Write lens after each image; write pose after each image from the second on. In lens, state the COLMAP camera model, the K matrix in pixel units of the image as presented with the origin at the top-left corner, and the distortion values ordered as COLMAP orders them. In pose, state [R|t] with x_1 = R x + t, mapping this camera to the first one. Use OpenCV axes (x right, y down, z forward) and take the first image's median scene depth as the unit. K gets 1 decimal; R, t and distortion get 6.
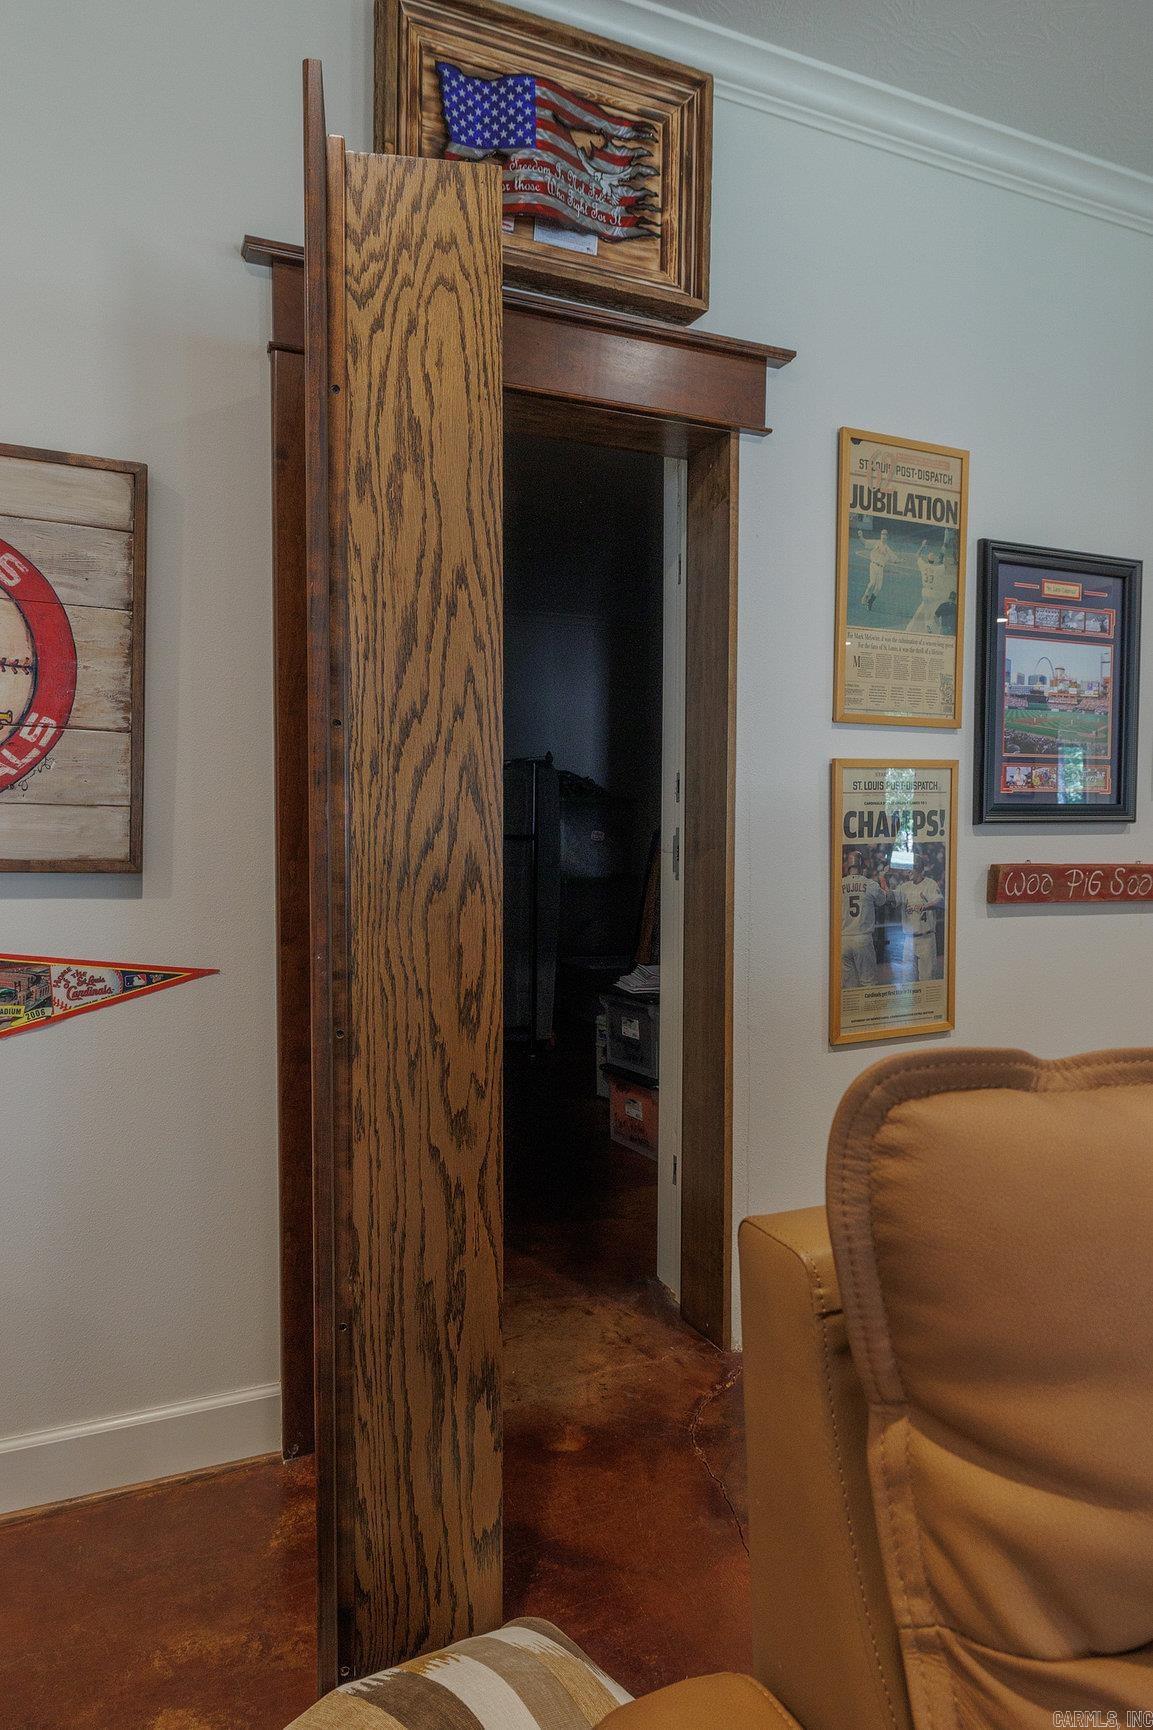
lens RADIAL K [[1108.9, 0, 576.5], [0, 1108.9, 863.9], [0, 0, 1]] dist [-0.001993, 0.000081]
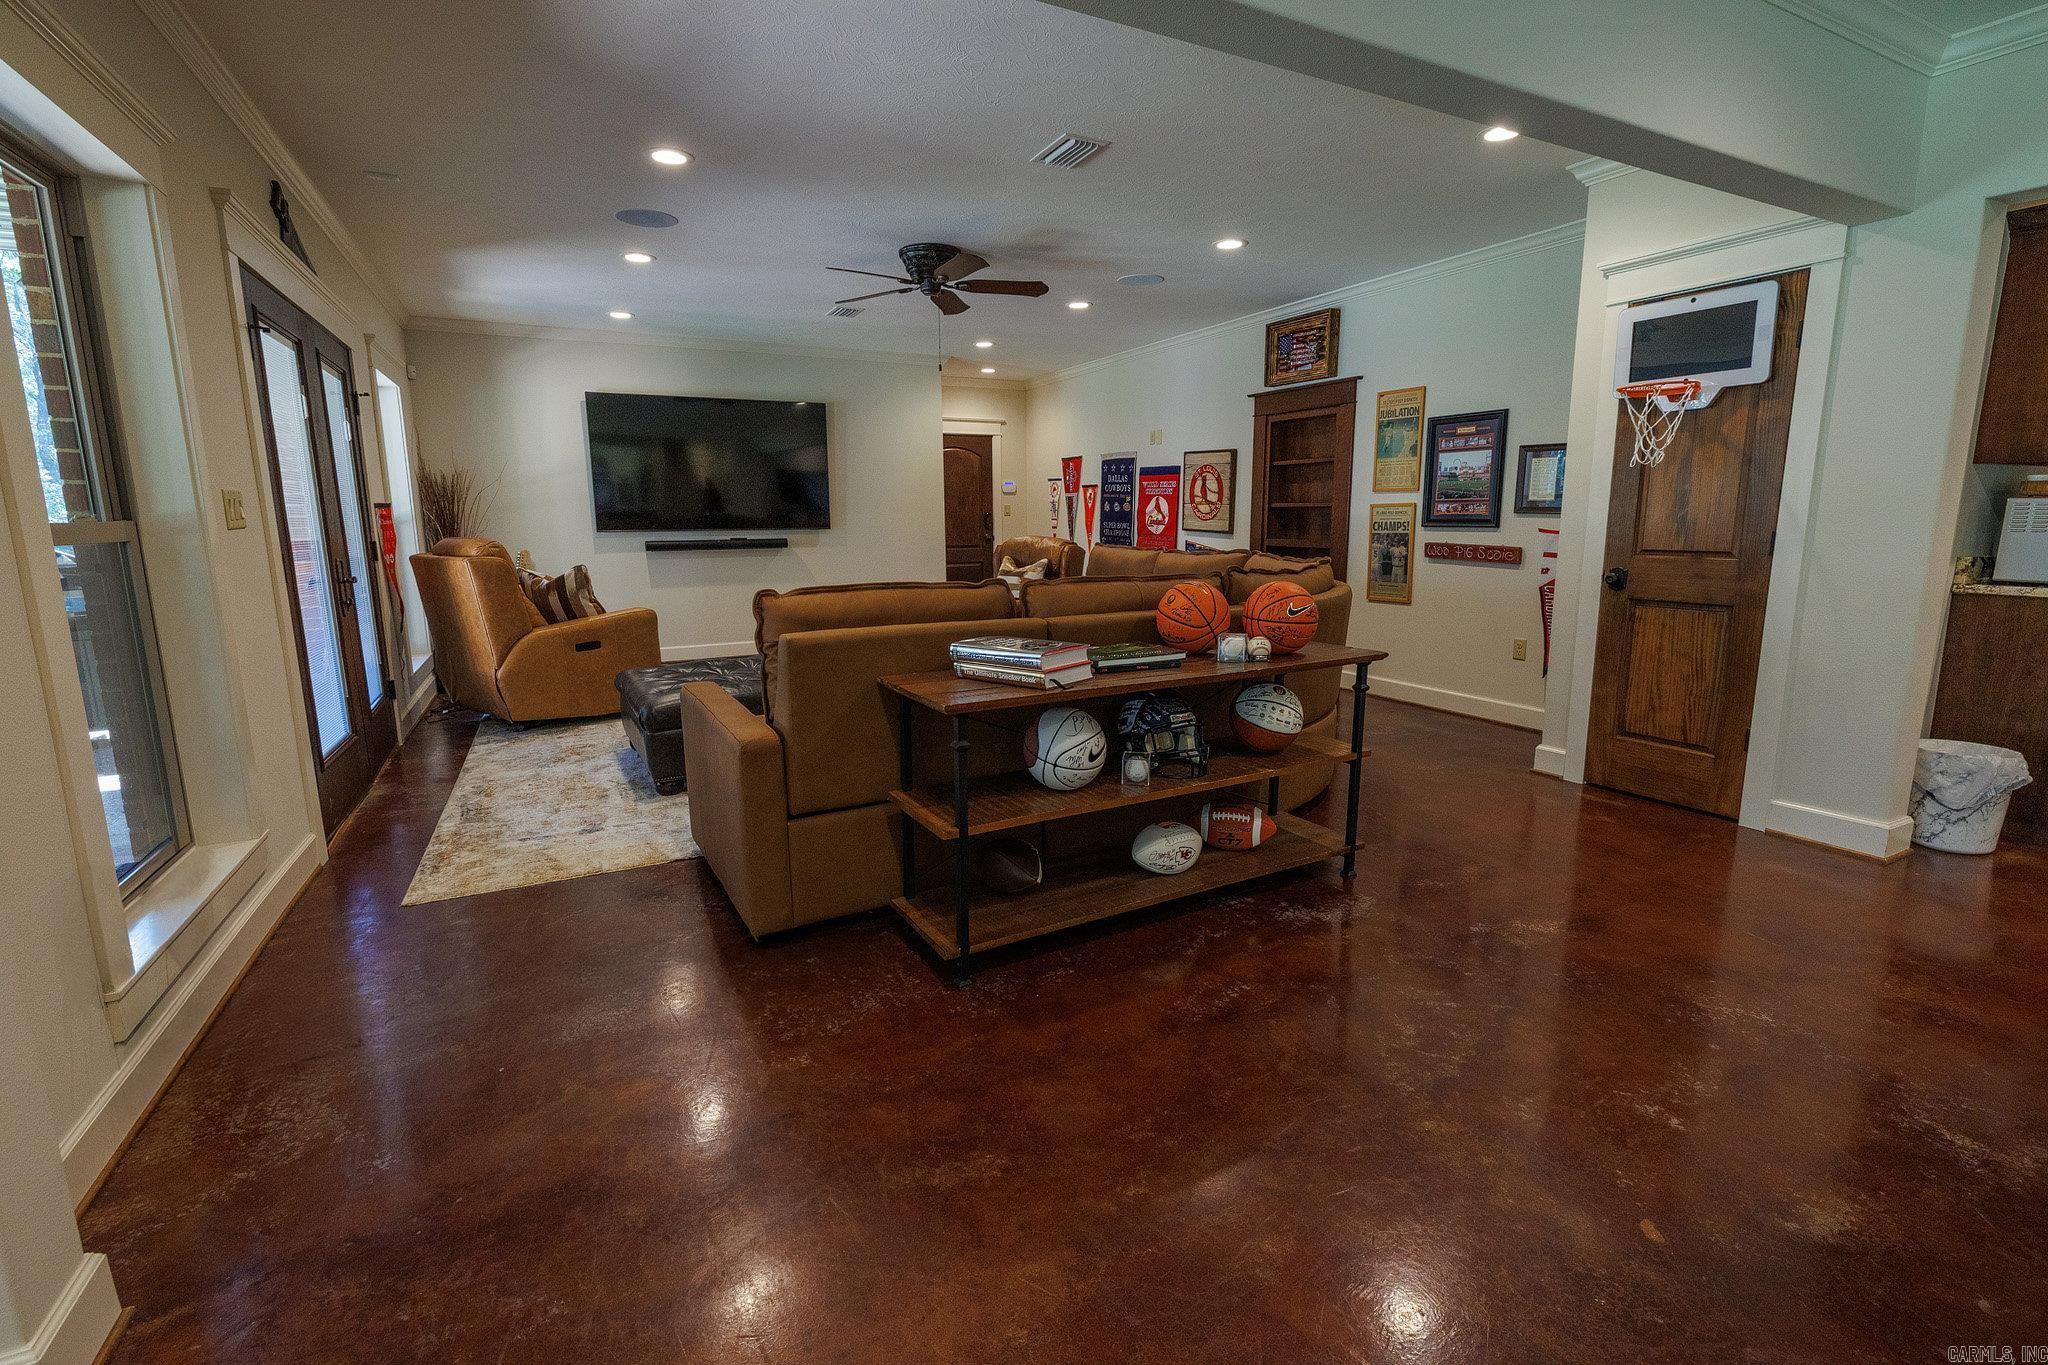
lens RADIAL K [[914.8, 0, 1024.8], [0, 914.8, 681.6], [0, 0, 1]] dist [-0.003490, -0.000093]
pose [[0.038384, 0.179744, -0.982964, 2.713371], [-0.038073, 0.983238, 0.178308, -0.026326], [0.998537, 0.030580, 0.044584, -0.048675]]
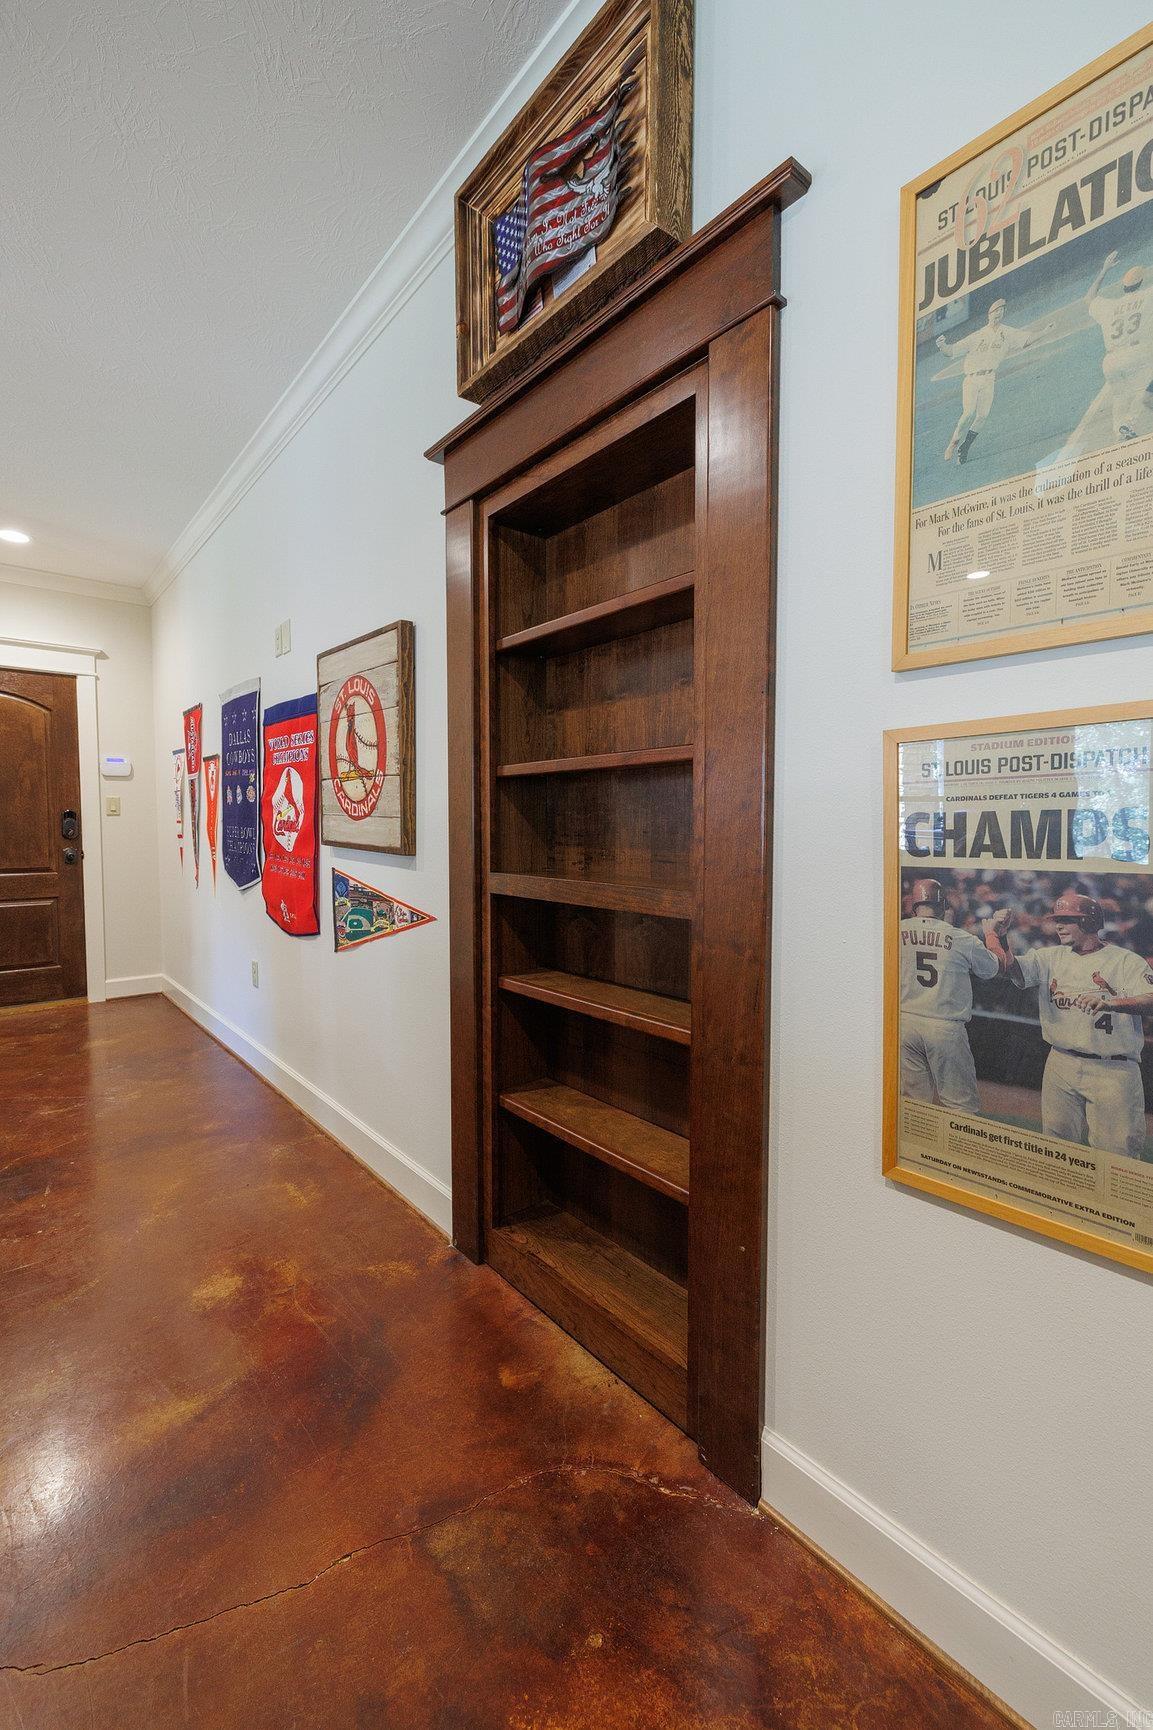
lens RADIAL K [[726.6, 0, 576.9], [0, 726.6, 862.6], [0, 0, 1]] dist [-0.002039, -0.000584]
pose [[0.267159, 0.049610, -0.962375, 0.579460], [-0.041849, 0.998329, 0.039846, -0.028050], [0.962743, 0.029629, 0.268789, 0.706360]]
